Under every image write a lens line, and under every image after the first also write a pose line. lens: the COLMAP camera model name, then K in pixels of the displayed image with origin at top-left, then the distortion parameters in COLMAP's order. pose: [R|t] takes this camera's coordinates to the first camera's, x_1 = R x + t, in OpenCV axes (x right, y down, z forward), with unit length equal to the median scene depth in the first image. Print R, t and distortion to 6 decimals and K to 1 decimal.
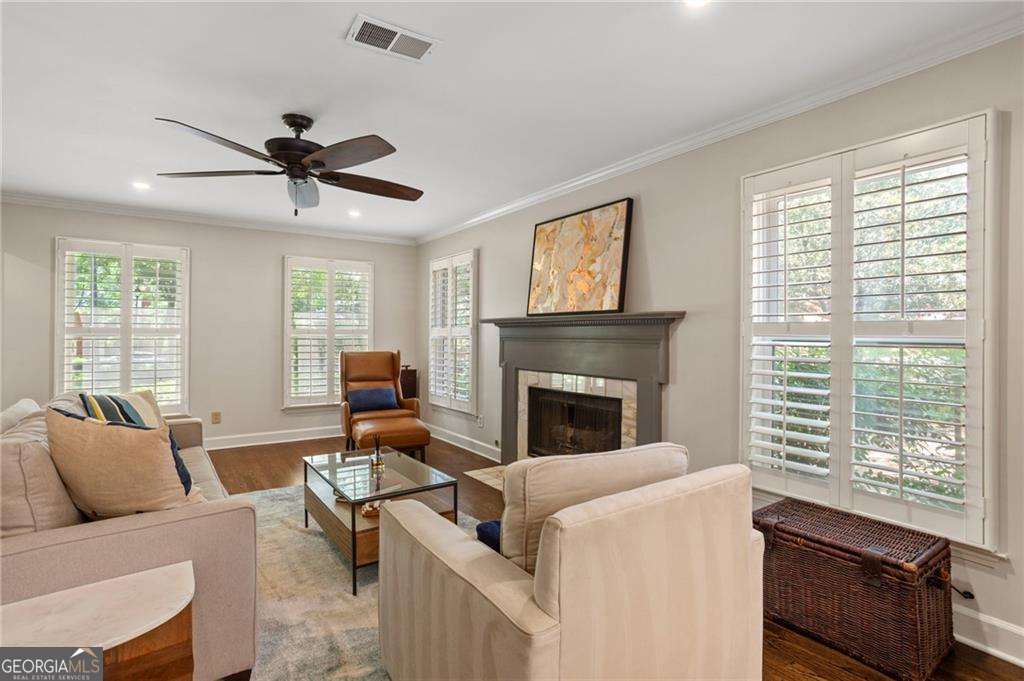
lens RADIAL K [[496.8, 0, 496.6], [0, 496.8, 335.6], [0, 0, 1]] dist [-0.038863, 0.021631]
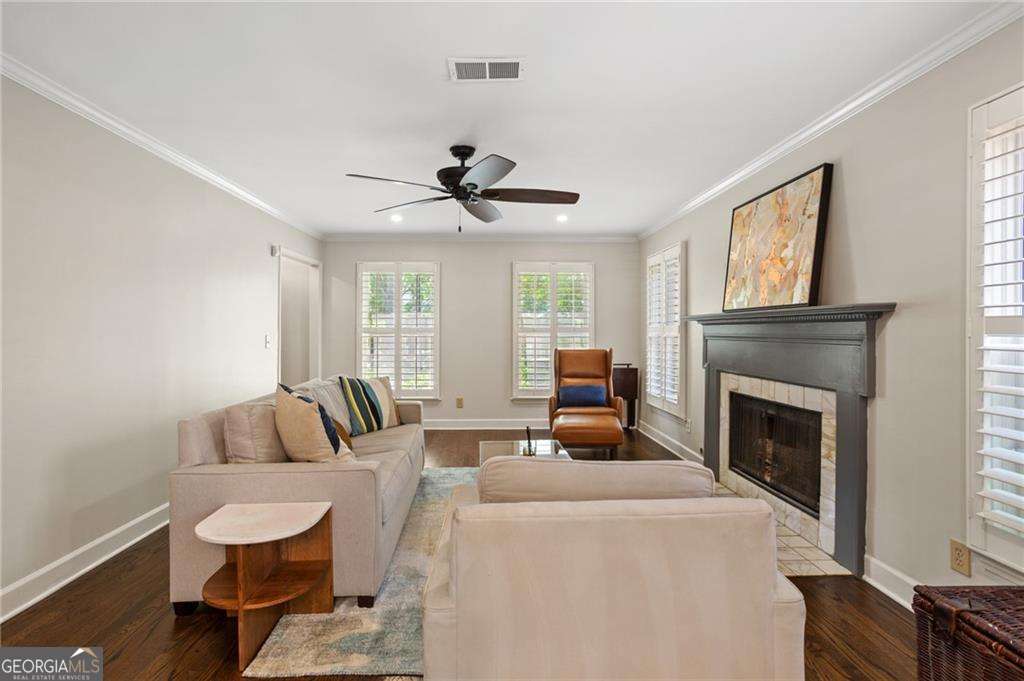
lens RADIAL K [[496.8, 0, 504.3], [0, 496.8, 327.2], [0, 0, 1]] dist [-0.038863, 0.021631]
pose [[0.848813, -0.006621, -0.528652, 0.229725], [0.000597, 0.999933, -0.011565, -0.002861], [0.528693, 0.009501, 0.848760, 0.044401]]
